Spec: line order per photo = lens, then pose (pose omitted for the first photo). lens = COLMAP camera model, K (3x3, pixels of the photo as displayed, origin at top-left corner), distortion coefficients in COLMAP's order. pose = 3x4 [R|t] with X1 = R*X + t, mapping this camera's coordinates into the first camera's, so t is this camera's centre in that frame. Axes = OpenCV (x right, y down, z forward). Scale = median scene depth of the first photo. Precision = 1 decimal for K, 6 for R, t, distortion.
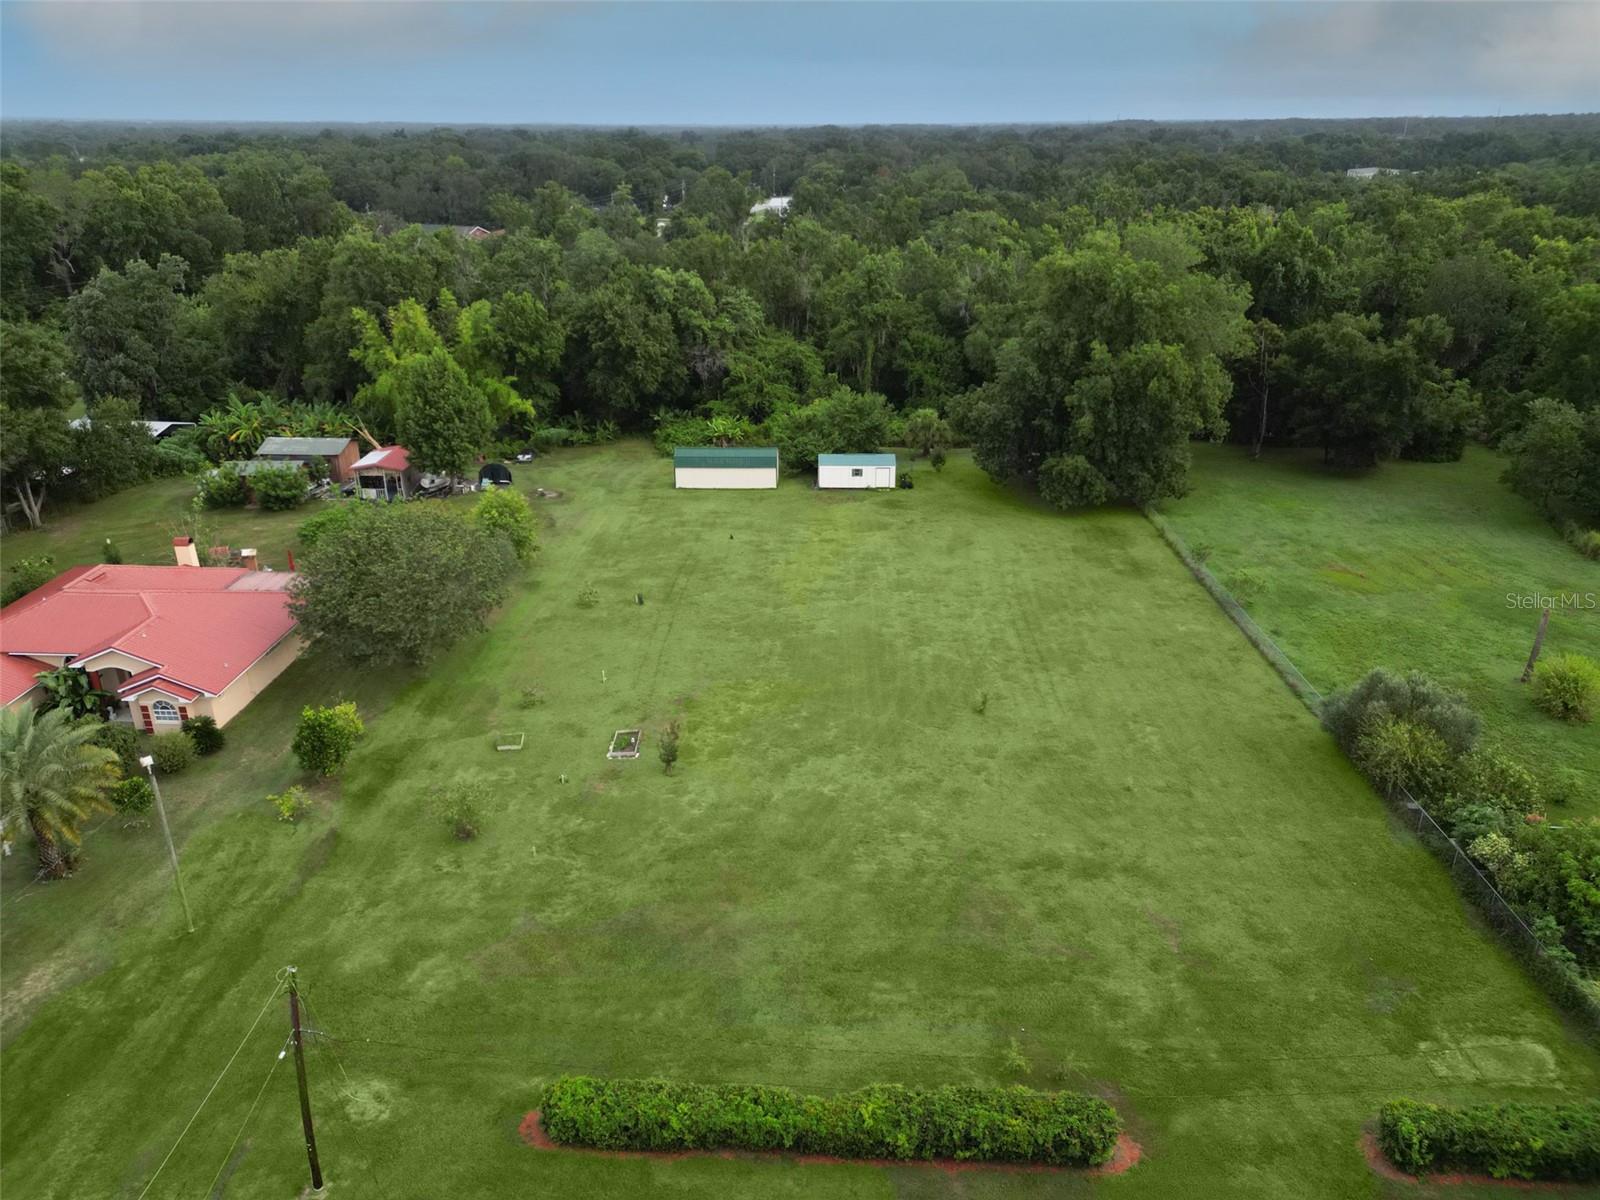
lens RADIAL K [[1113.1, 0, 795.0], [0, 1113.1, 596.8], [0, 0, 1]] dist [0.067976, -0.064414]
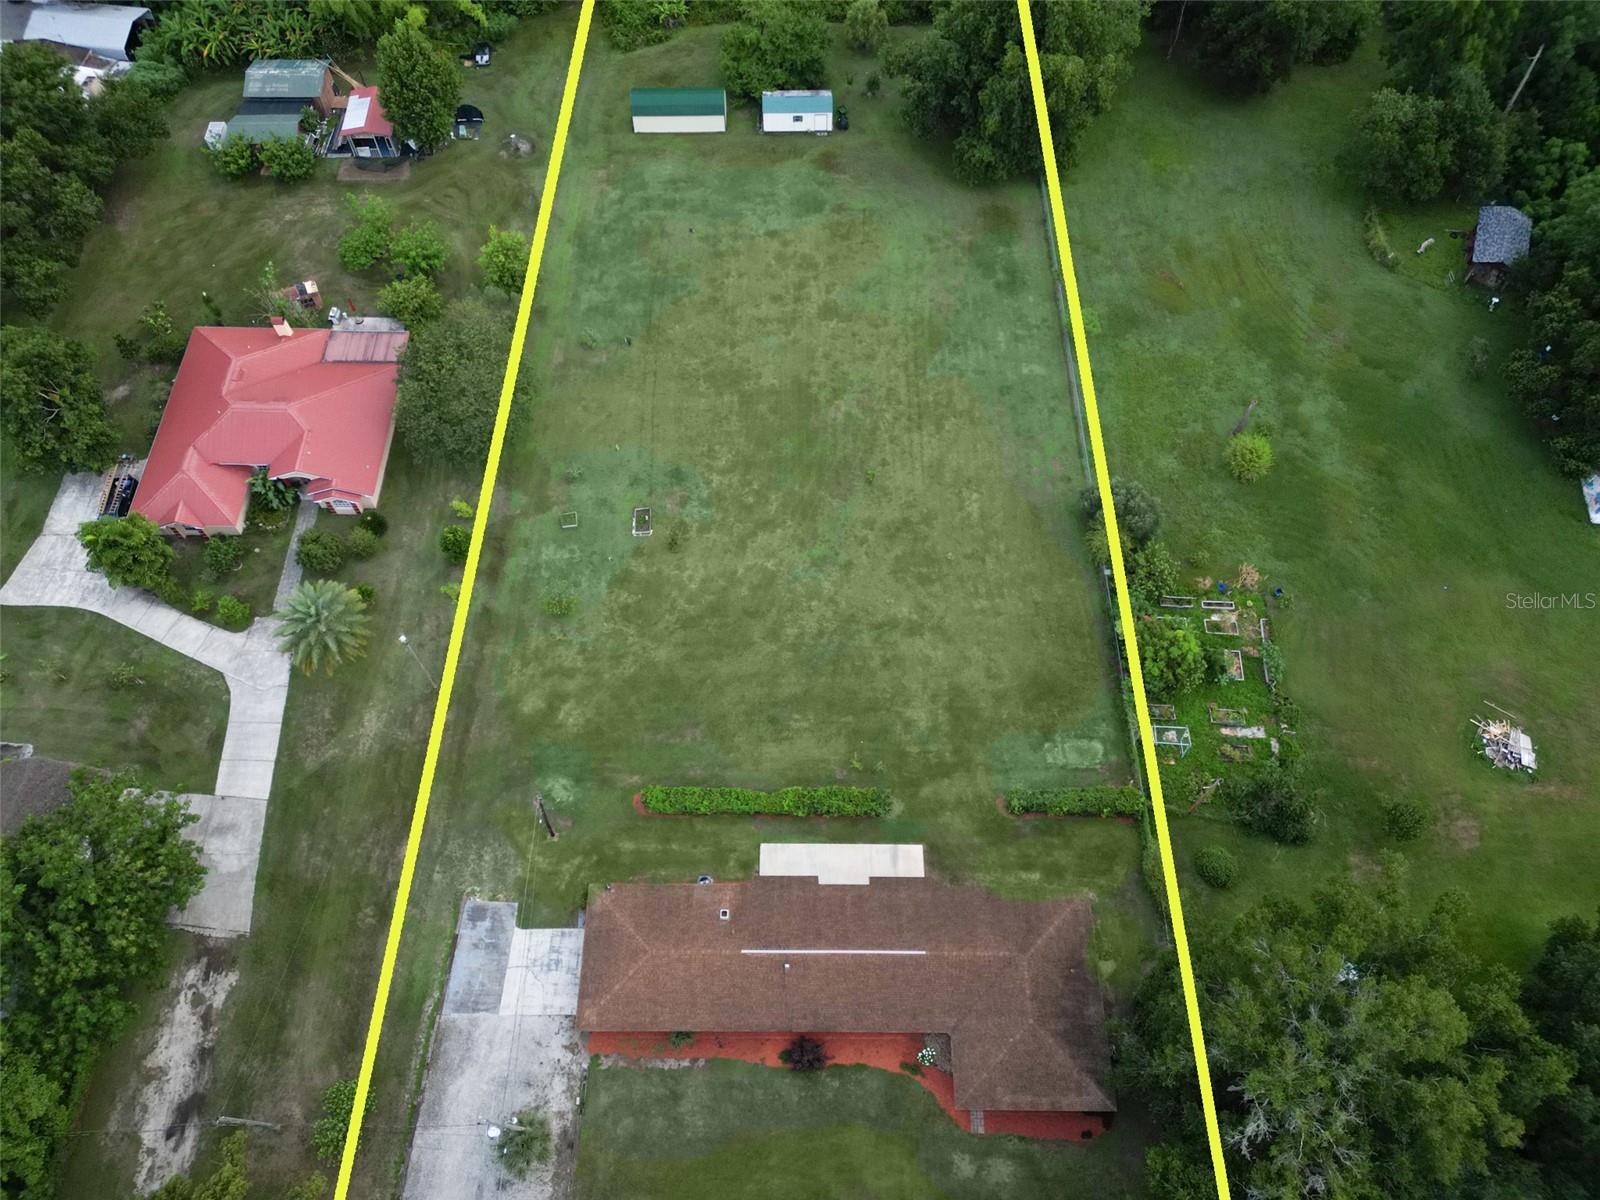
lens RADIAL K [[1113.1, 0, 796.4], [0, 1113.1, 603.1], [0, 0, 1]] dist [0.067976, -0.064414]
pose [[0.999347, -0.029664, 0.020641, 0.032272], [0.010506, 0.784963, 0.619454, -0.812104], [-0.034577, -0.618832, 0.784762, -0.344562]]
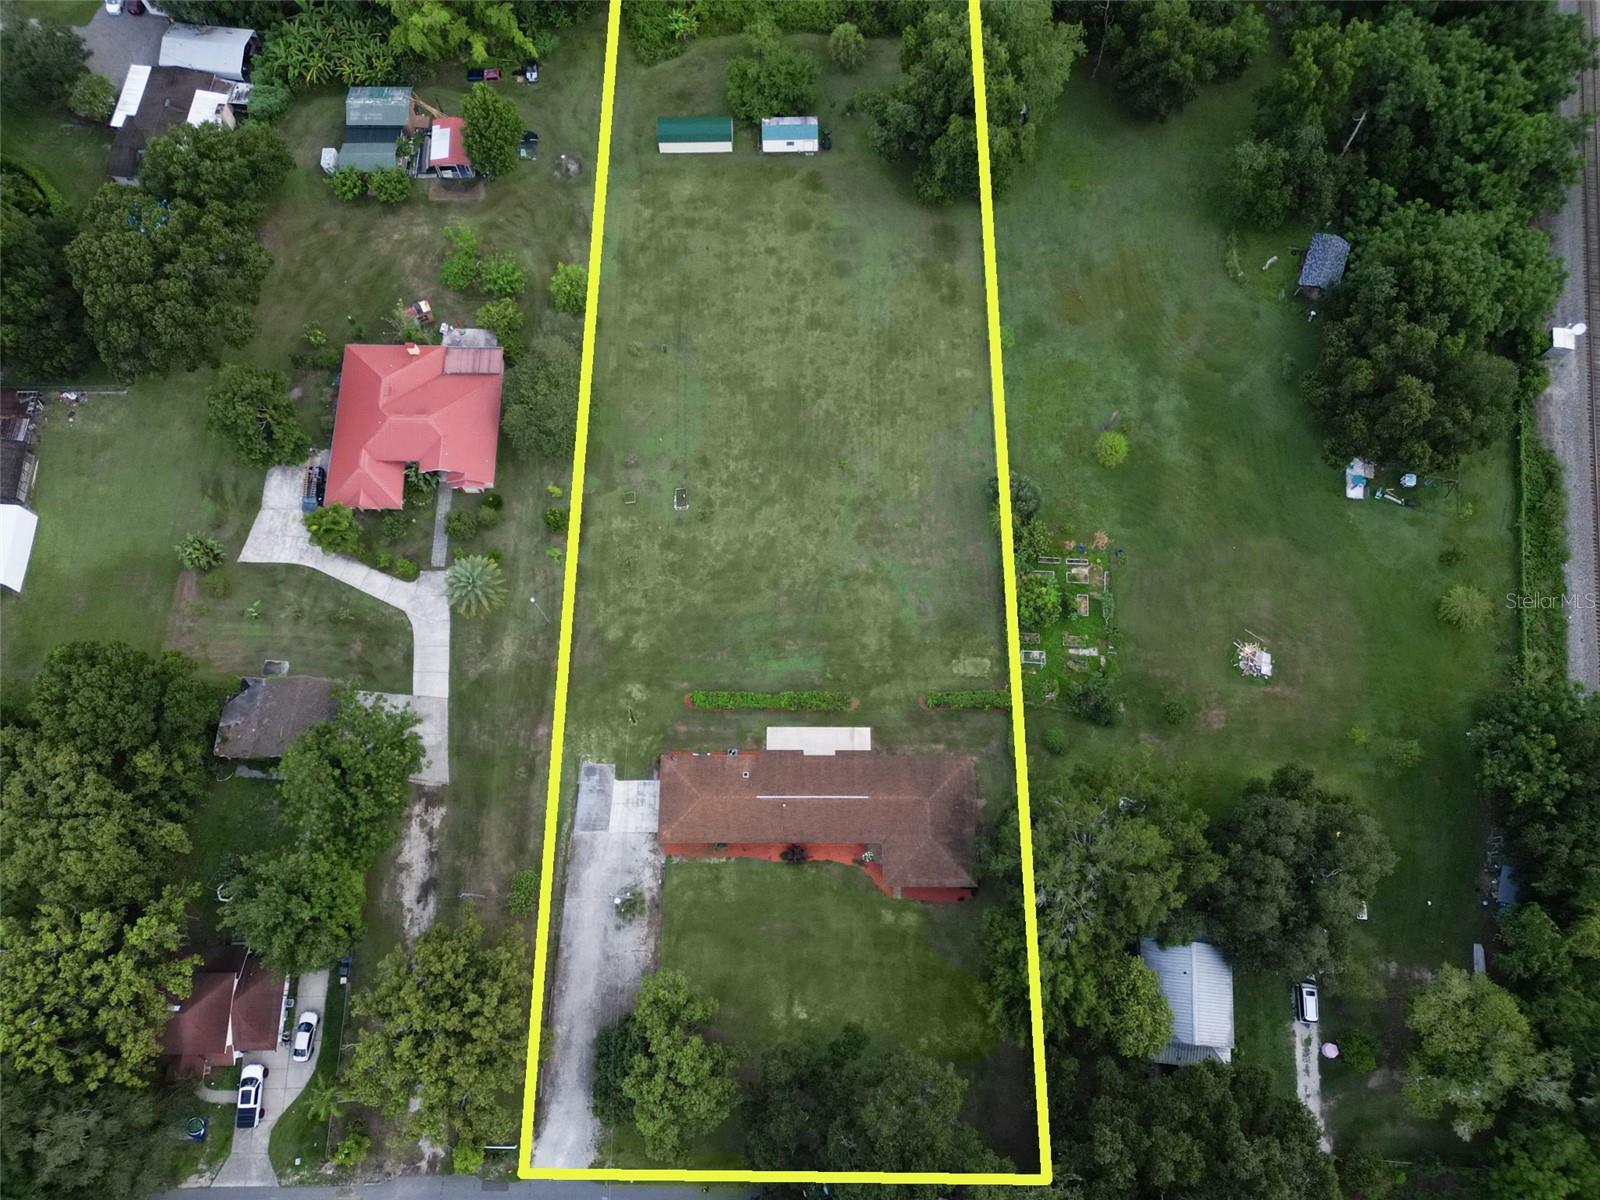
lens RADIAL K [[1113.1, 0, 797.2], [0, 1113.1, 605.0], [0, 0, 1]] dist [0.067976, -0.064414]
pose [[0.999231, -0.035586, 0.016453, 0.039438], [0.010076, 0.638672, 0.769413, -1.569107], [-0.037889, -0.768656, 0.638540, -0.654758]]
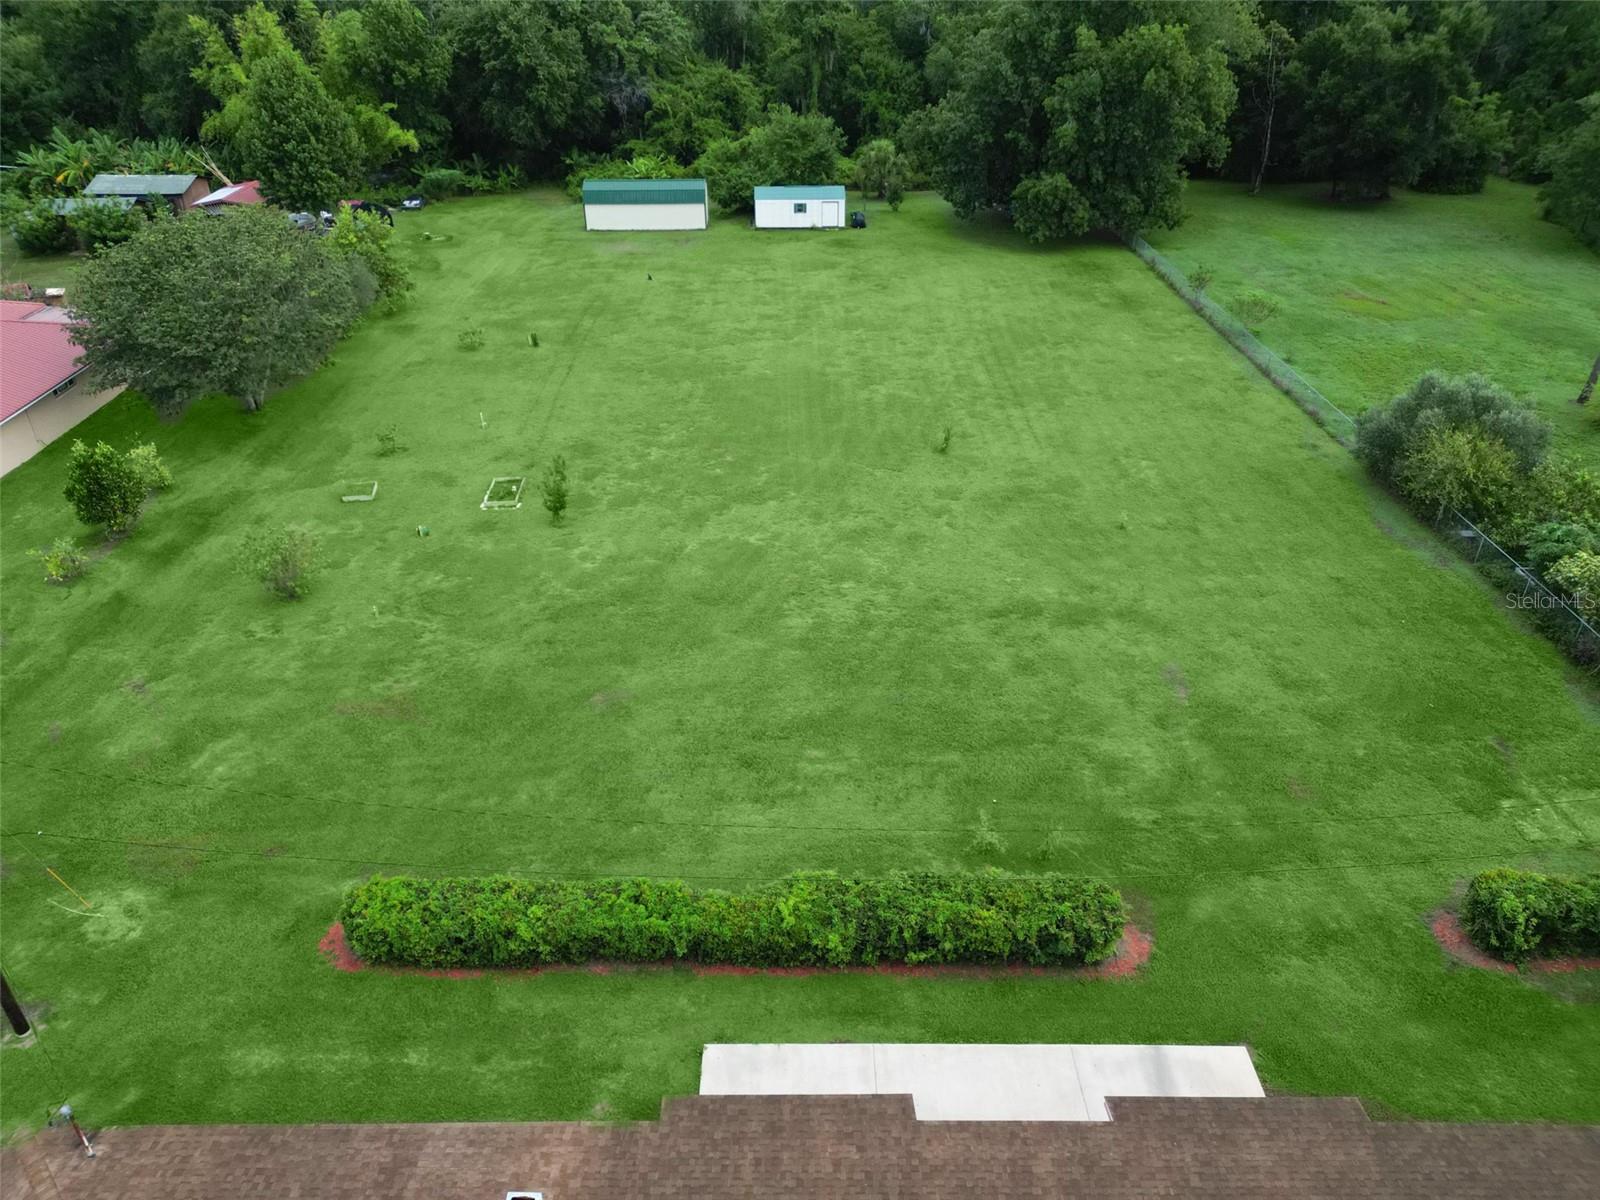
lens RADIAL K [[1113.1, 0, 796.8], [0, 1113.1, 602.9], [0, 0, 1]] dist [0.067976, -0.064414]
pose [[0.999123, -0.022743, 0.035150, 0.031023], [0.016773, 0.986703, 0.161668, 0.090097], [-0.038359, -0.160937, 0.986219, 0.195807]]
